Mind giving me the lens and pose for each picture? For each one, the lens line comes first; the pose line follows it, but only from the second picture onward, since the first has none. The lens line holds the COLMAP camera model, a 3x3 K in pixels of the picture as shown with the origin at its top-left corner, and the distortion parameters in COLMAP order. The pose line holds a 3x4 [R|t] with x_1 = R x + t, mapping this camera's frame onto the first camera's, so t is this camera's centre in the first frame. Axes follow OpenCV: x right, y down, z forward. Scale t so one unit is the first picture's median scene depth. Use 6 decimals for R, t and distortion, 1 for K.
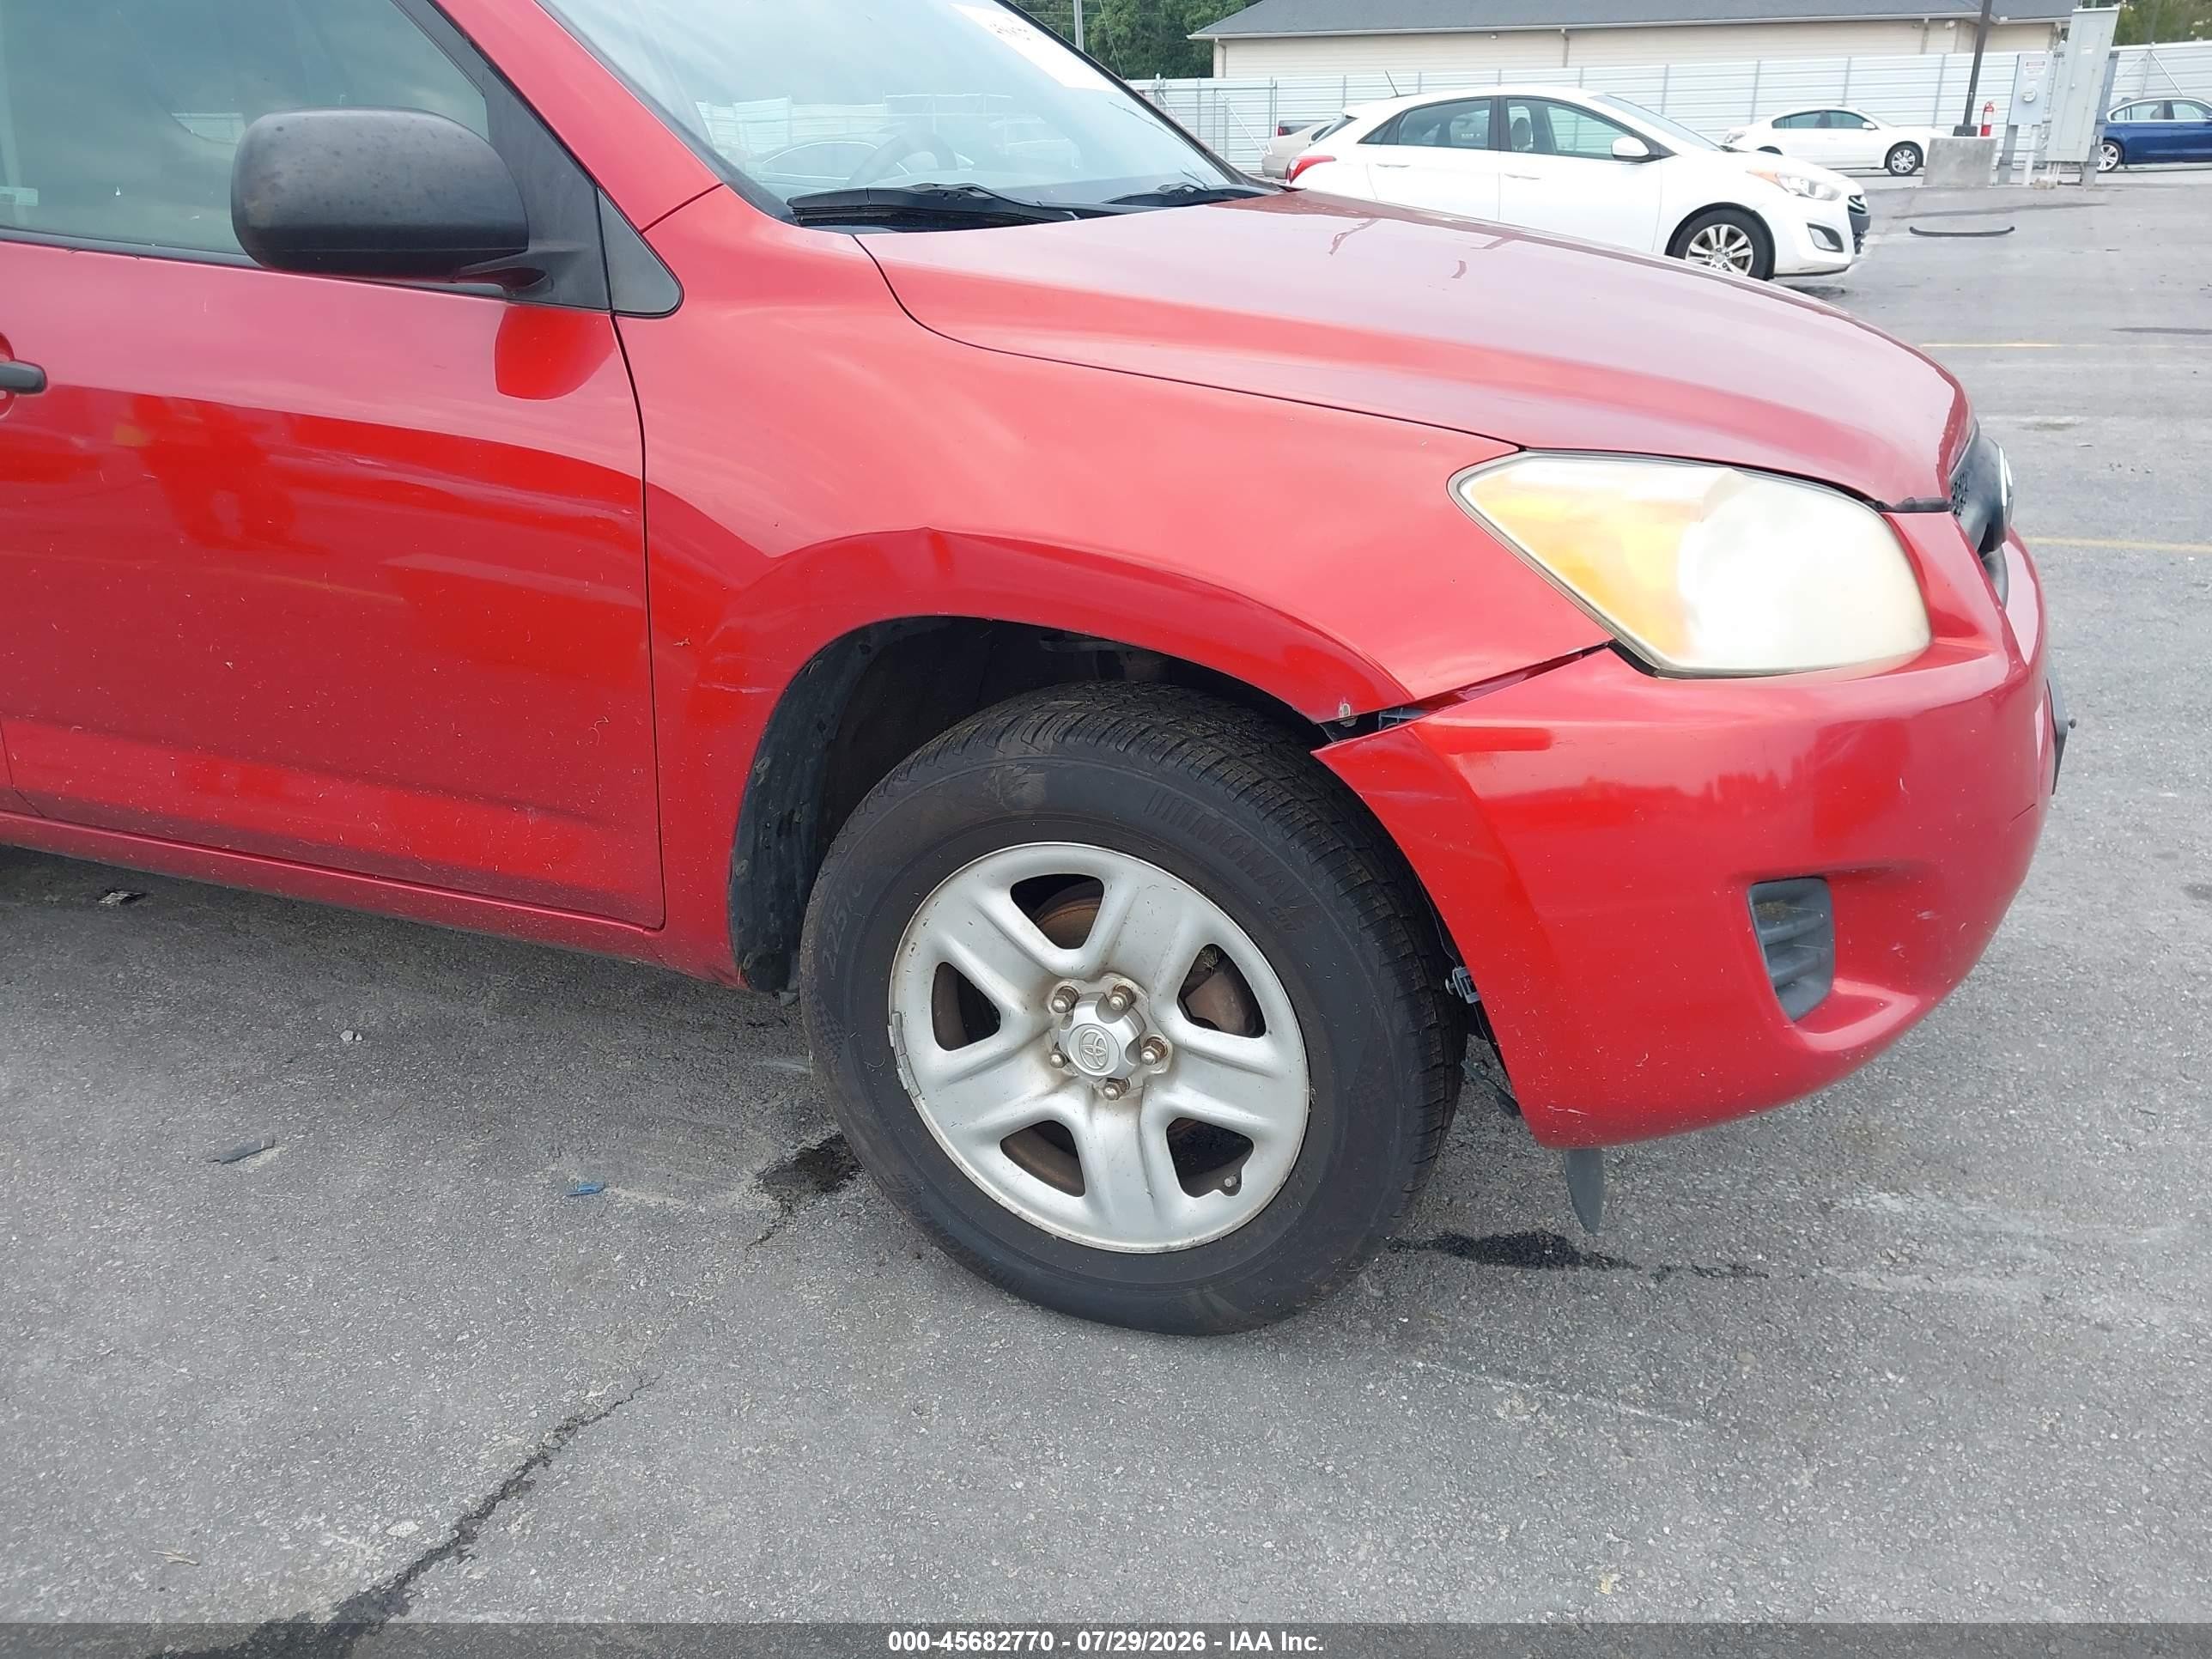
lens RADIAL K [[1774.6, 0, 1119.7], [0, 1774.6, 830.9], [0, 0, 1]] dist [0.031308, -0.014162]
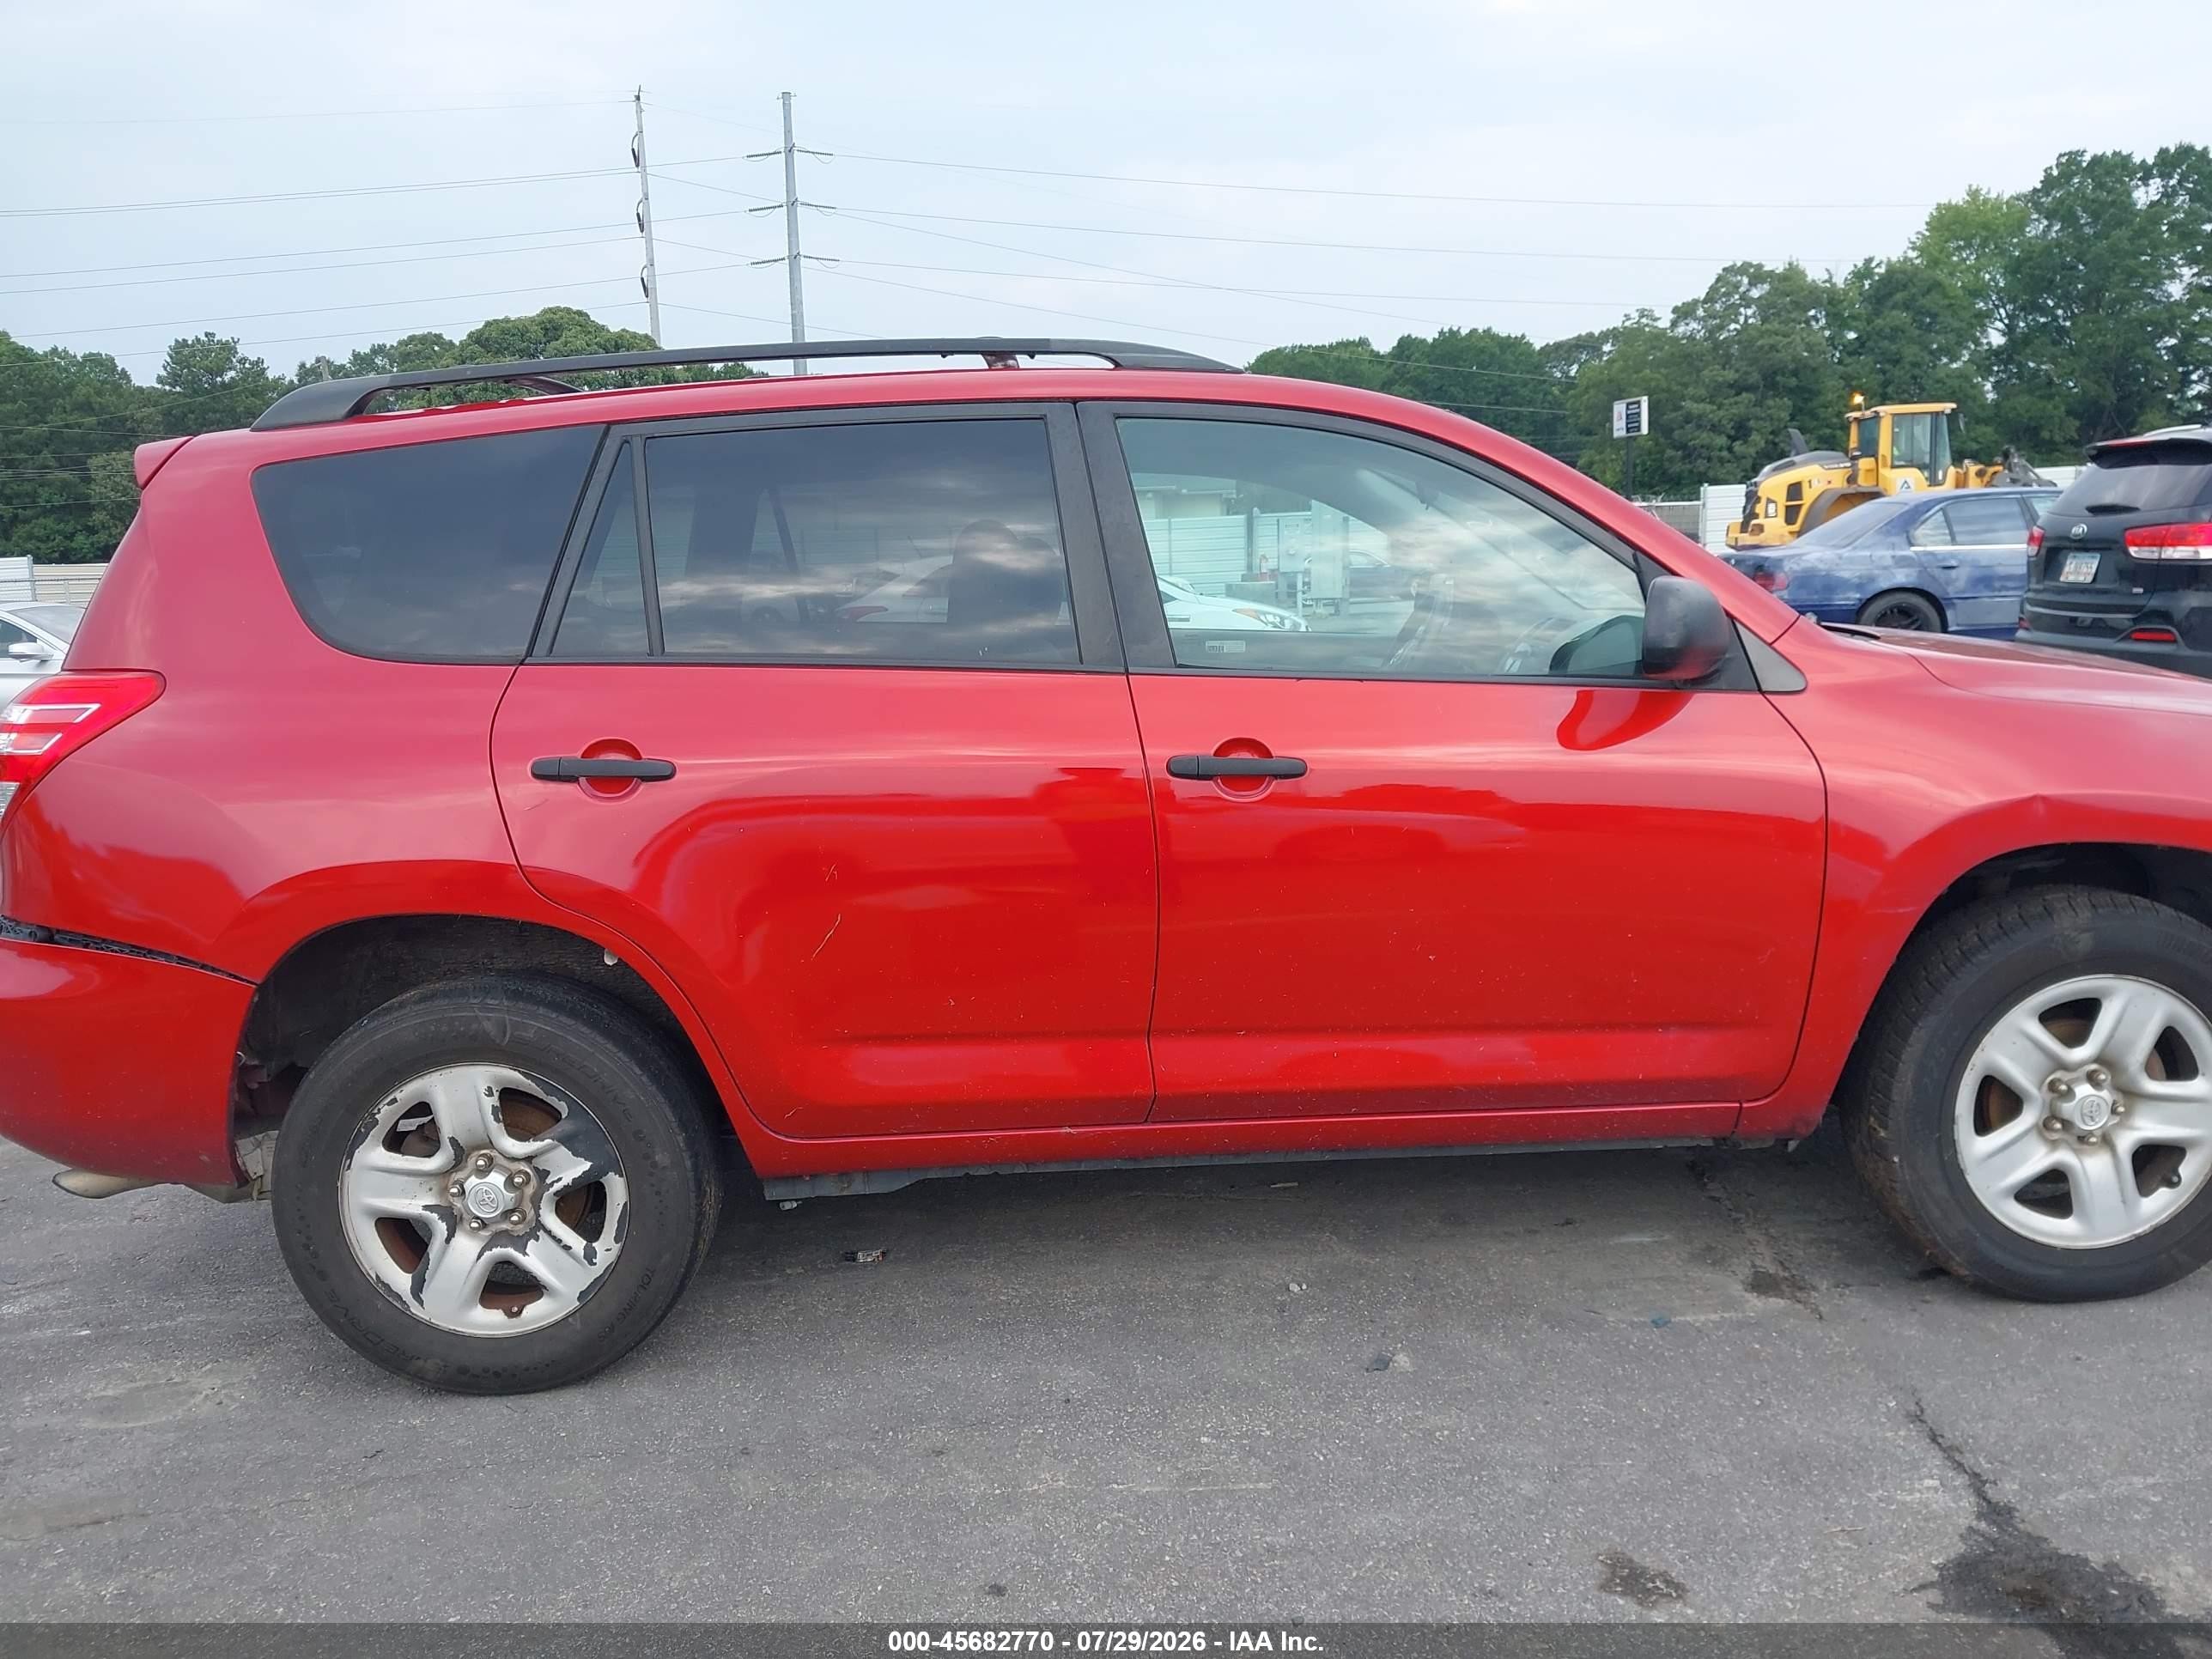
lens RADIAL K [[1774.6, 0, 1119.7], [0, 1774.6, 830.9], [0, 0, 1]] dist [0.031308, -0.014162]
pose [[0.907436, -0.081987, 0.412114, -1.468473], [0.176185, 0.964640, -0.196034, 0.041619], [-0.381470, 0.250496, 0.889794, -0.175989]]
